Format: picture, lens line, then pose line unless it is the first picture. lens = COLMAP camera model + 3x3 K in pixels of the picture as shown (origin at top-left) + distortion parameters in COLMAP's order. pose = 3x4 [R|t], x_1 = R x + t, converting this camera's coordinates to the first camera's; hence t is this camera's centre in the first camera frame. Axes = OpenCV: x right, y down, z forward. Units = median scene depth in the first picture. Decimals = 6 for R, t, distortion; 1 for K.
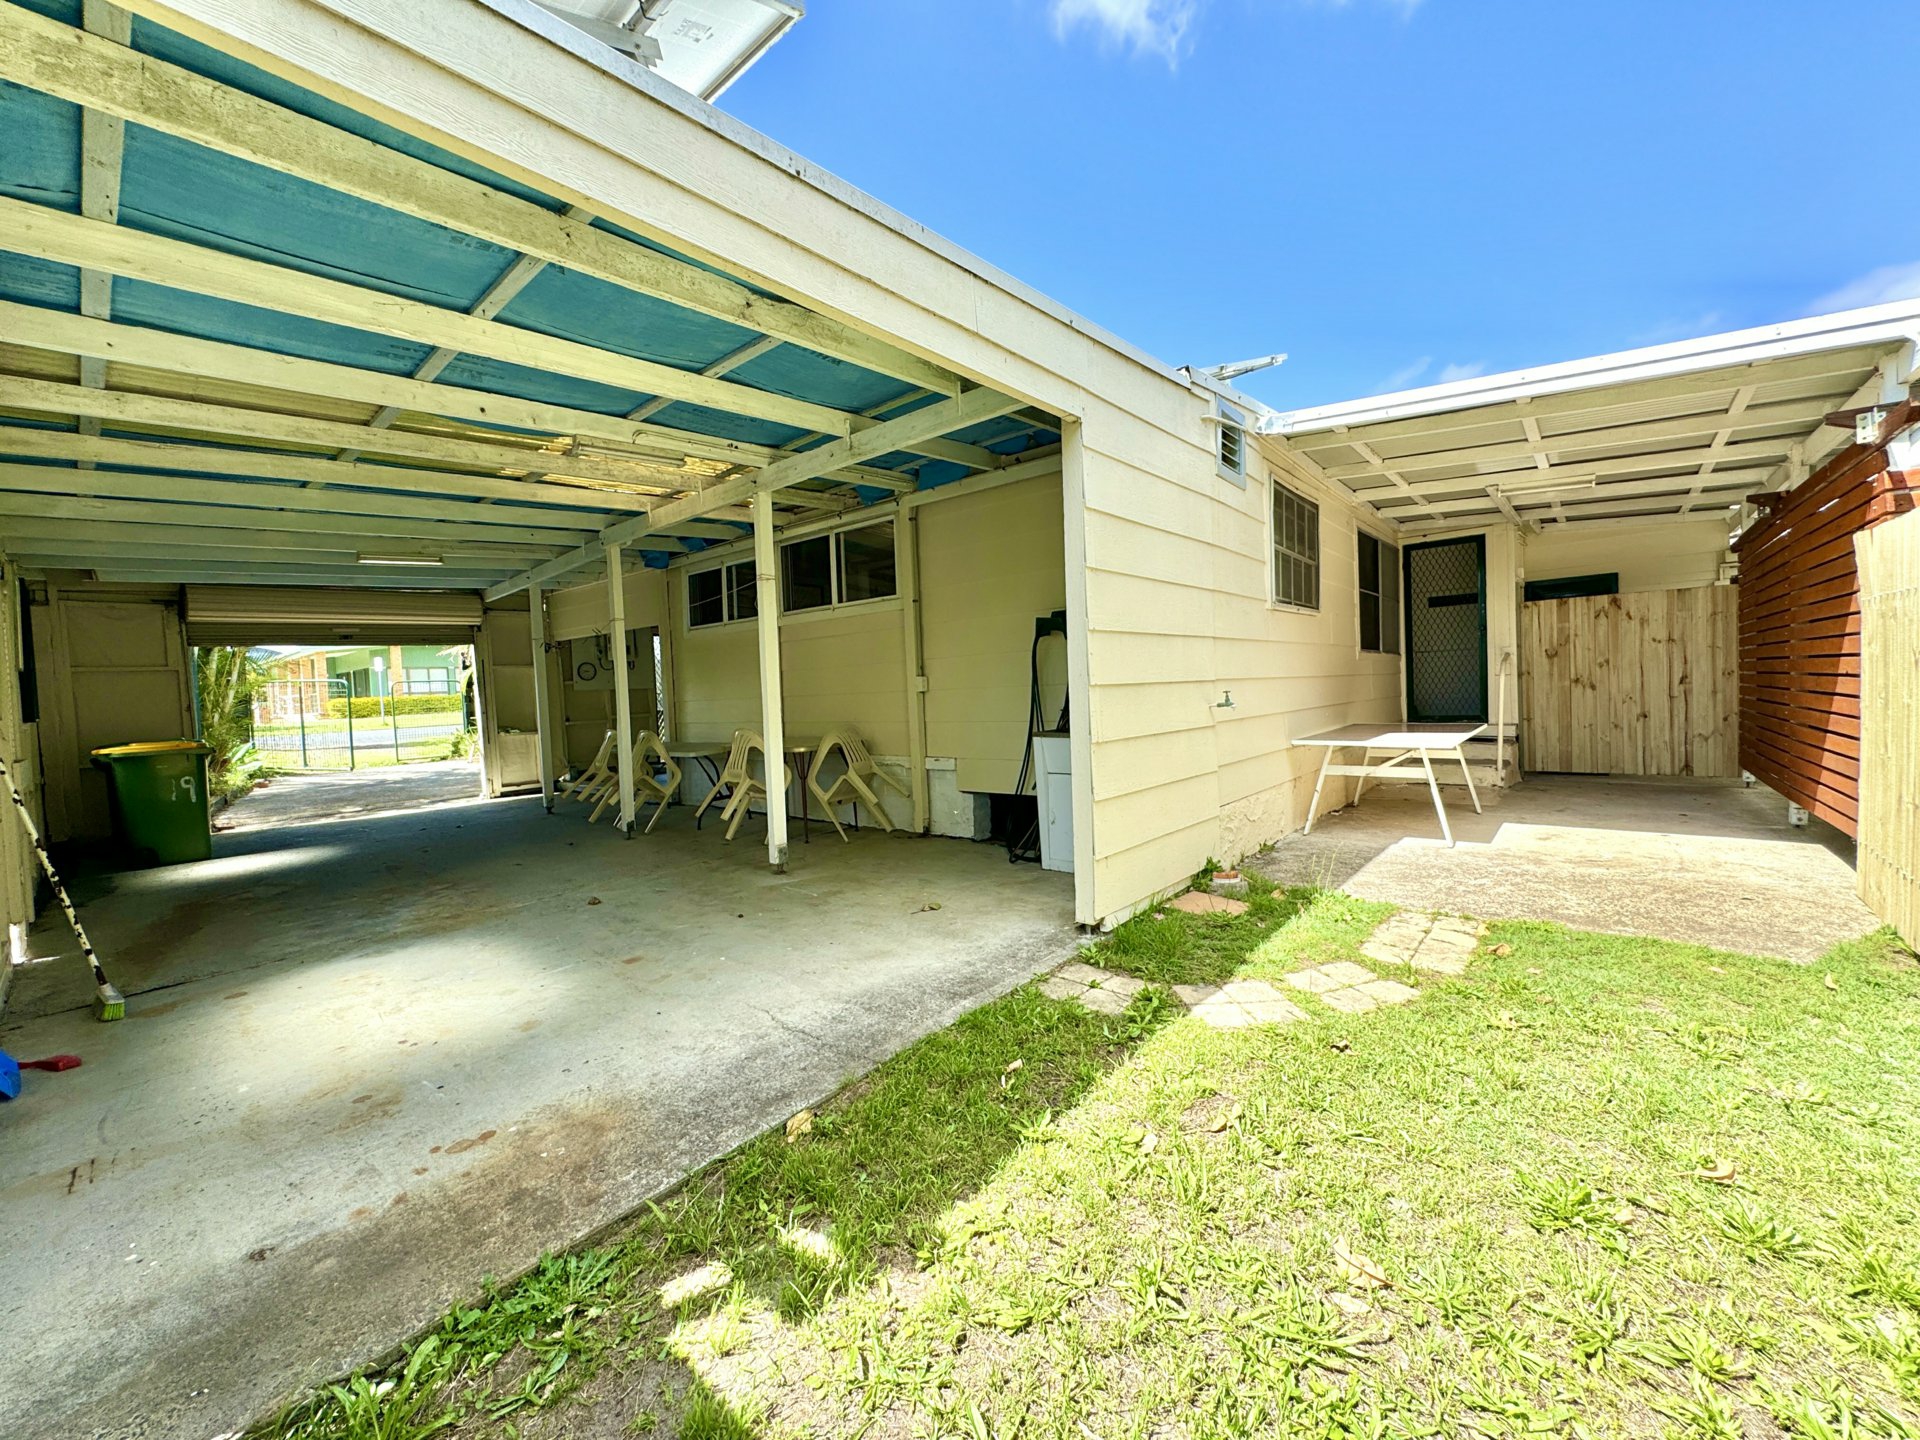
lens RADIAL K [[775.6, 0, 957.5], [0, 775.6, 719.9], [0, 0, 1]] dist [0.000473, 0.000615]
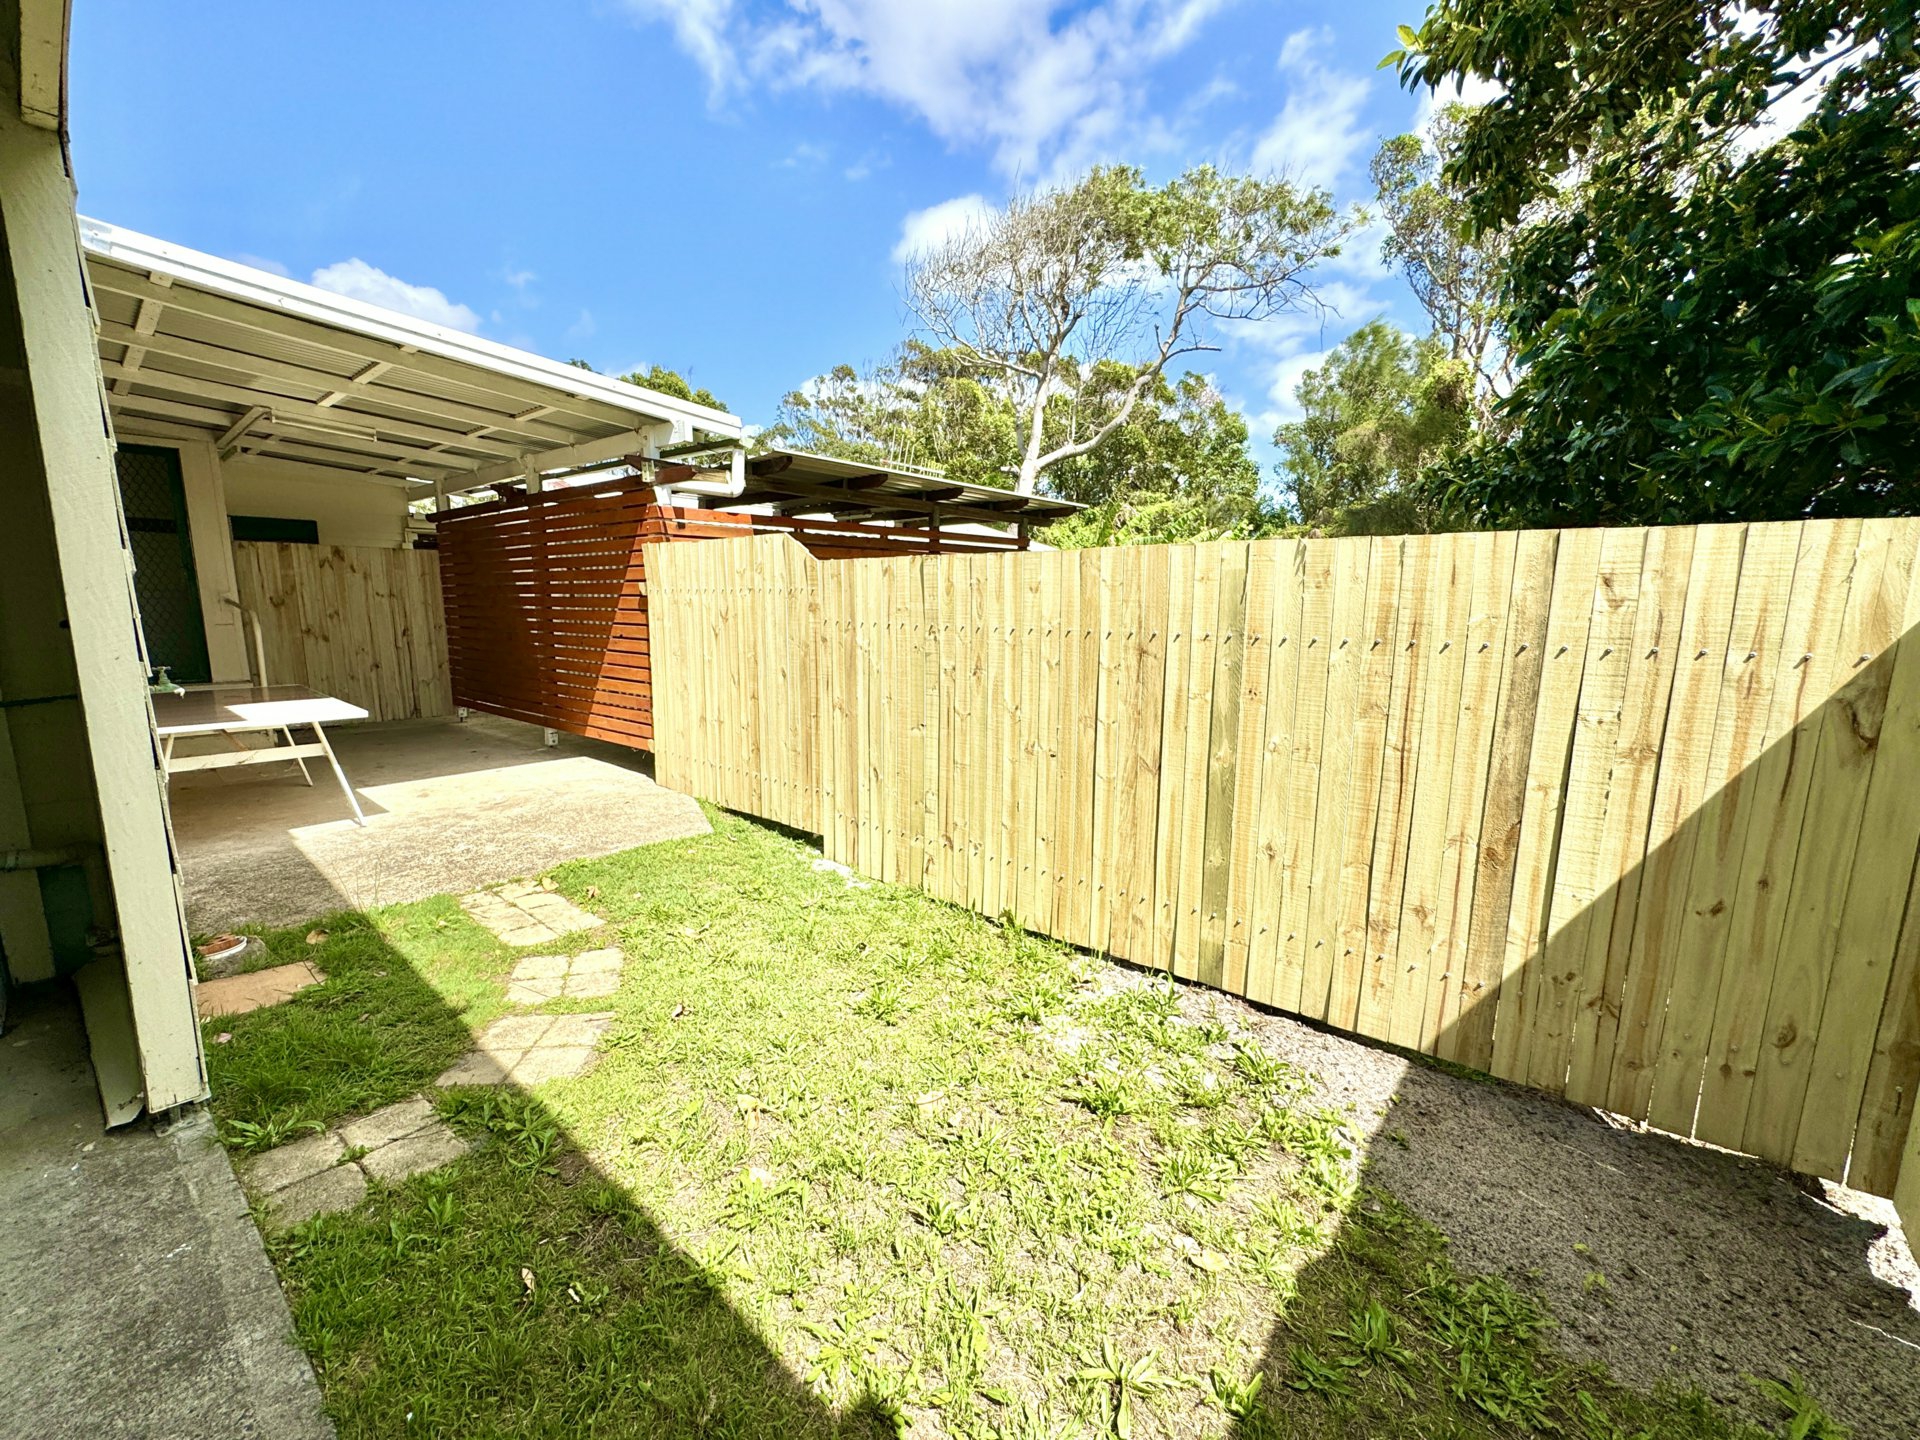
lens RADIAL K [[775.6, 0, 954.7], [0, 775.6, 721.9], [0, 0, 1]] dist [0.000473, 0.000615]
pose [[-0.005669, -0.116462, 0.993179, -0.363407], [0.029998, 0.992728, 0.116580, -0.059215], [-0.999534, 0.030454, -0.002134, 0.440188]]
